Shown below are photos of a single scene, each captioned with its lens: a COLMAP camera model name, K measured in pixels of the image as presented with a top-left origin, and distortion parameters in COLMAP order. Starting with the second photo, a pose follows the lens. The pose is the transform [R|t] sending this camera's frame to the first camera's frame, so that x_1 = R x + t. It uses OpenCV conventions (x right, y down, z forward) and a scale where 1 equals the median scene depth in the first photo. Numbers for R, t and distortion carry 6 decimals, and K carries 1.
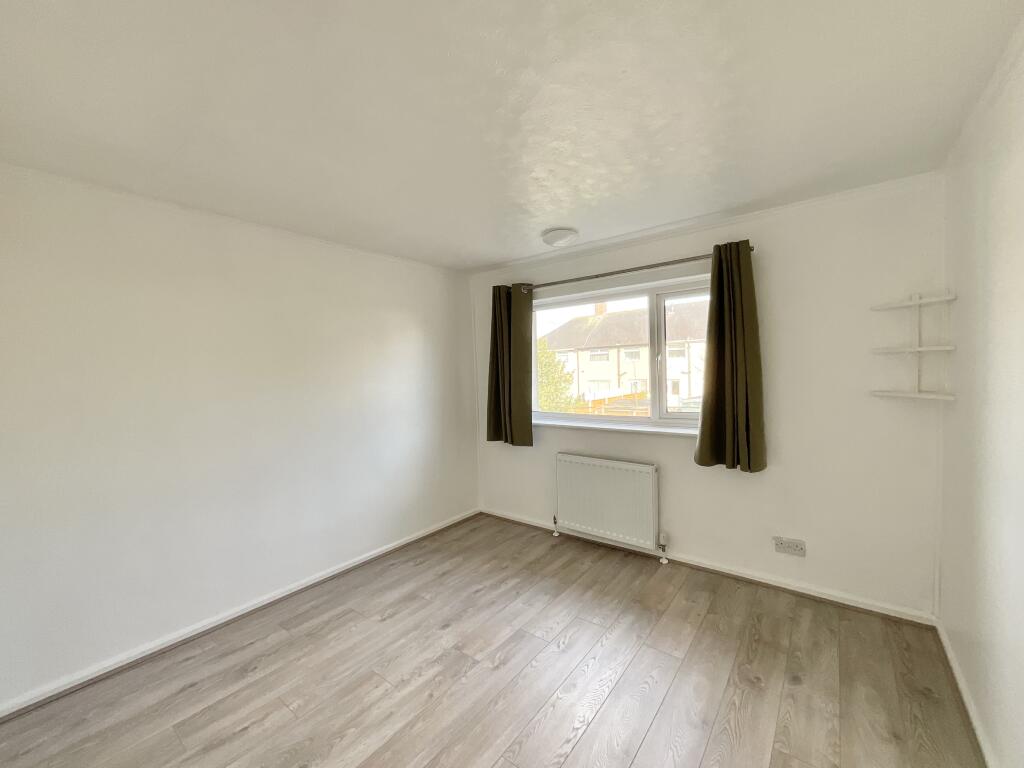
lens RADIAL K [[412.4, 0, 510.6], [0, 412.4, 383.6], [0, 0, 1]] dist [0.000170, -0.000303]
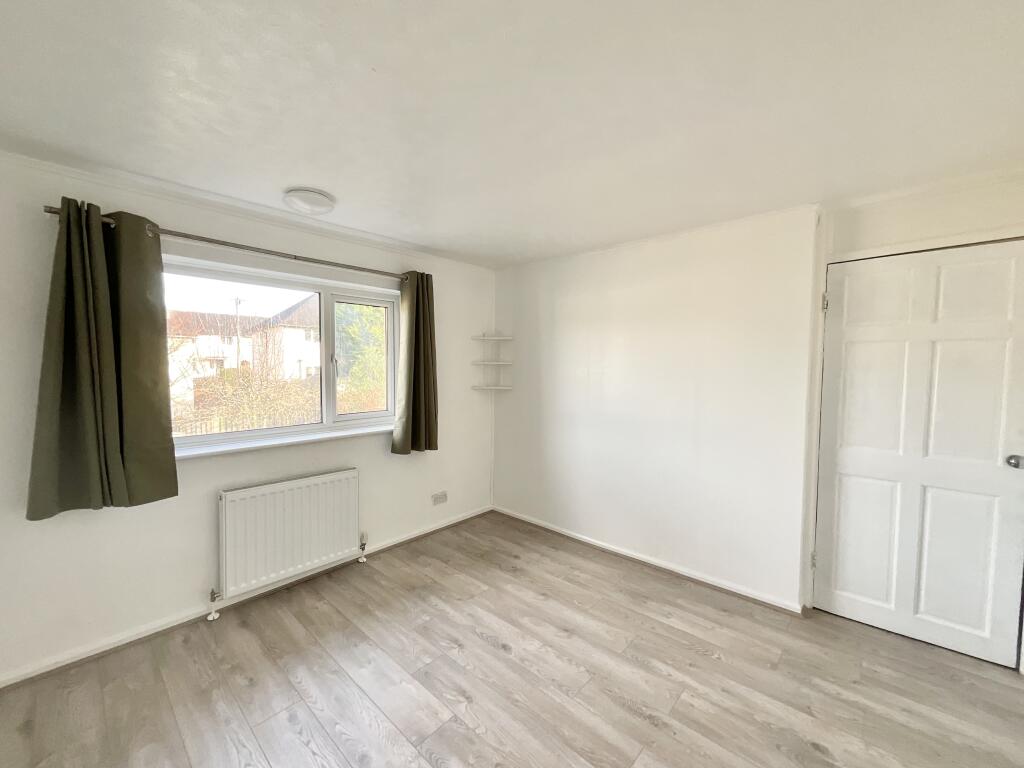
lens RADIAL K [[412.4, 0, 511.9], [0, 412.4, 384.8], [0, 0, 1]] dist [0.000170, -0.000303]
pose [[0.071995, -0.019646, 0.997211, -0.652985], [0.023872, 0.999554, 0.017969, -0.013357], [-0.997119, 0.022512, 0.072432, 0.583517]]
